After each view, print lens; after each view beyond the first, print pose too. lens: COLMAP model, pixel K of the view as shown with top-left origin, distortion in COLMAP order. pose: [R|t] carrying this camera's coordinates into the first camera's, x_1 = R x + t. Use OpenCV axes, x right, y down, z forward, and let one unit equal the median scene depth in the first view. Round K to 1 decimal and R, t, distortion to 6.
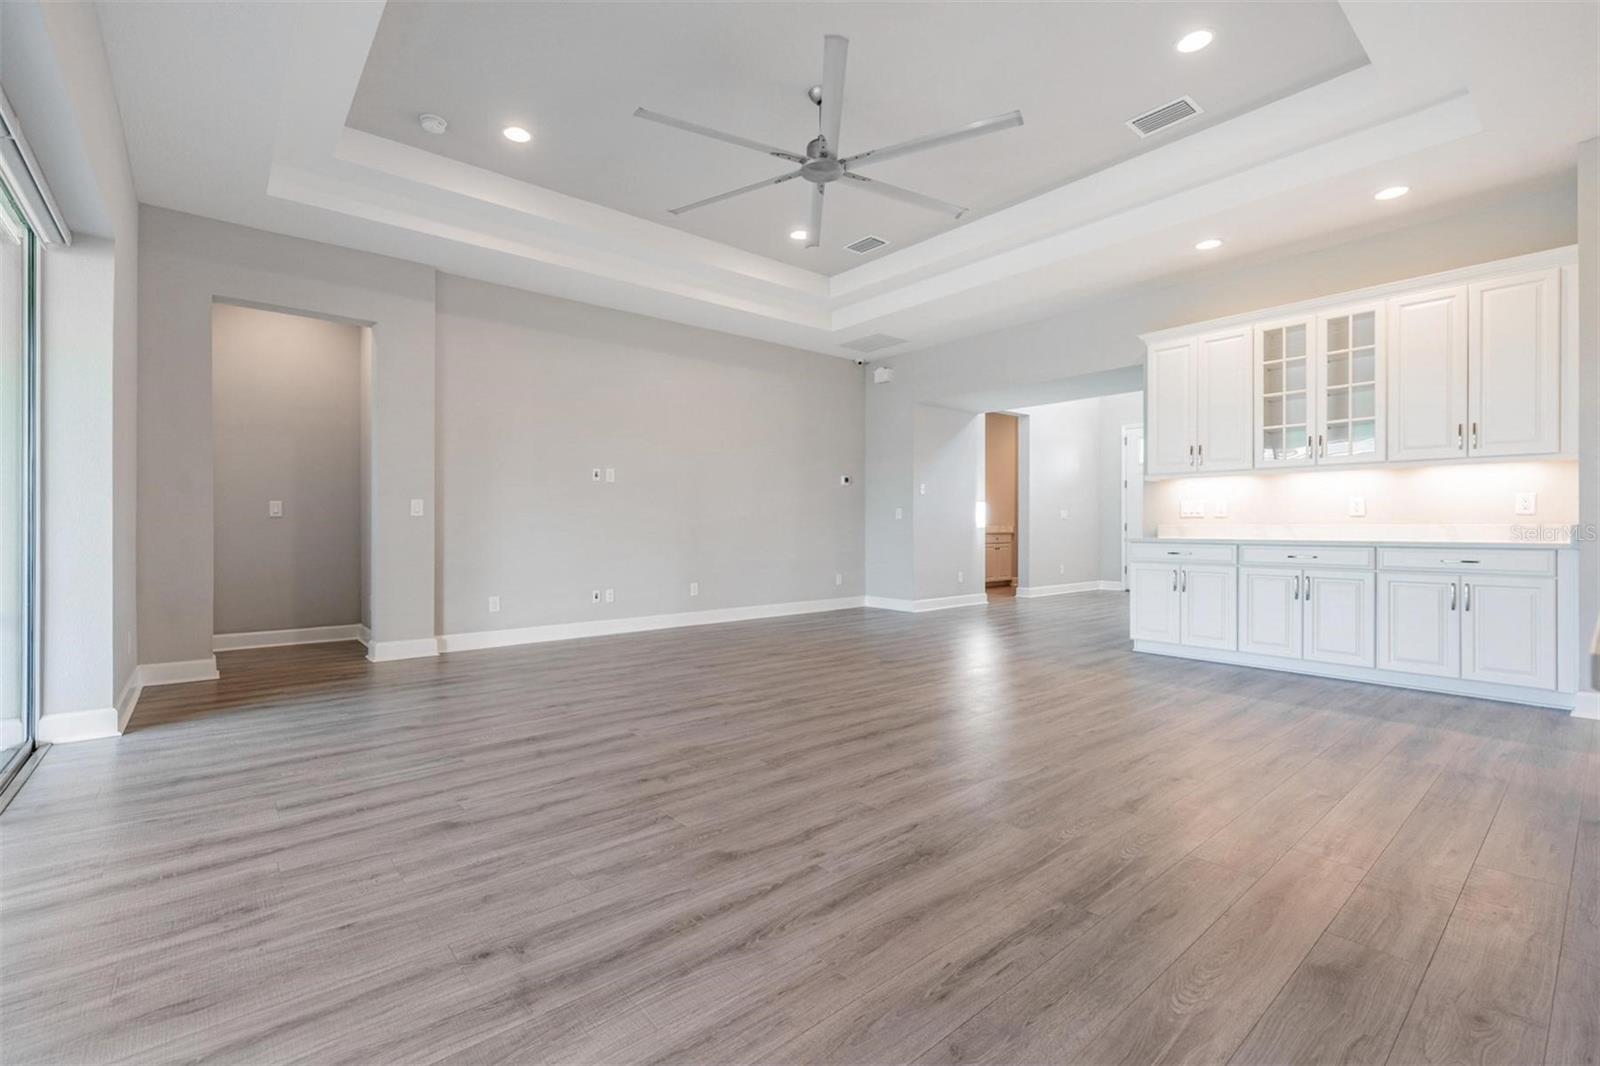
lens RADIAL K [[697.3, 0, 796.0], [0, 697.3, 527.6], [0, 0, 1]] dist [0.004905, 0.000300]
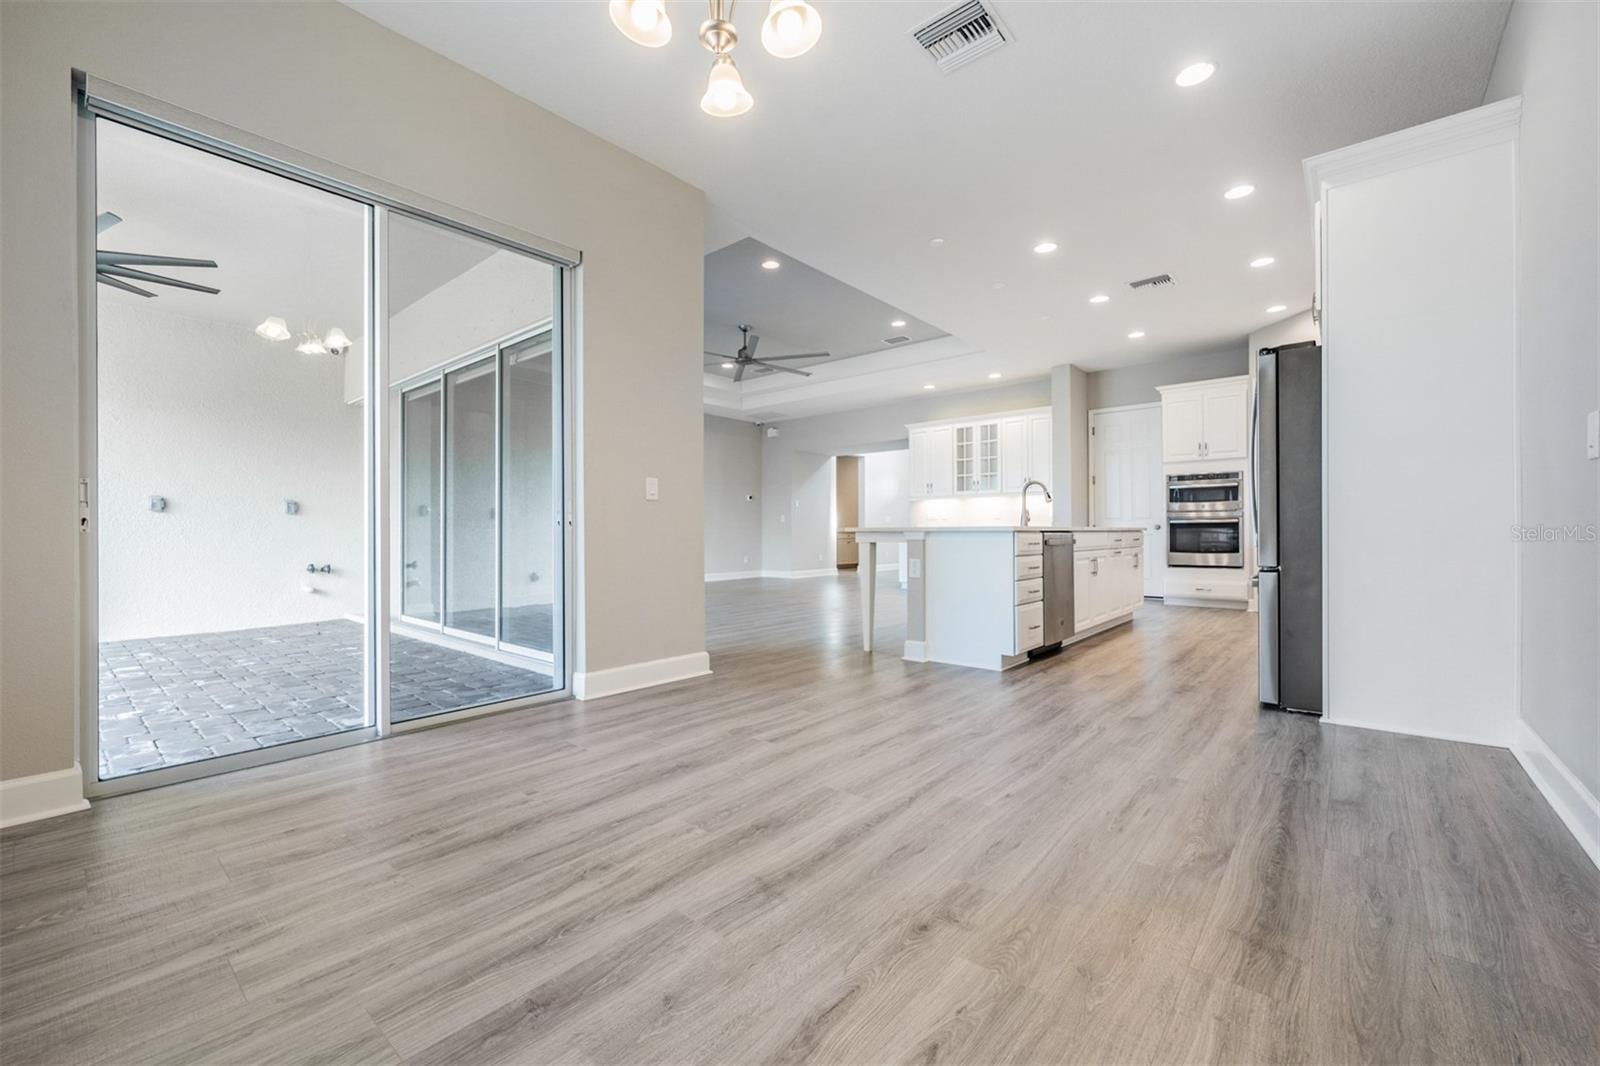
lens RADIAL K [[651.1, 0, 800.0], [0, 651.1, 533.0], [0, 0, 1]] dist [0.000644, 0.000003]
pose [[0.986312, -0.004593, 0.164824, -0.108656], [0.005097, 0.999984, -0.002633, 0.030401], [-0.164809, 0.003437, 0.986319, -0.863088]]
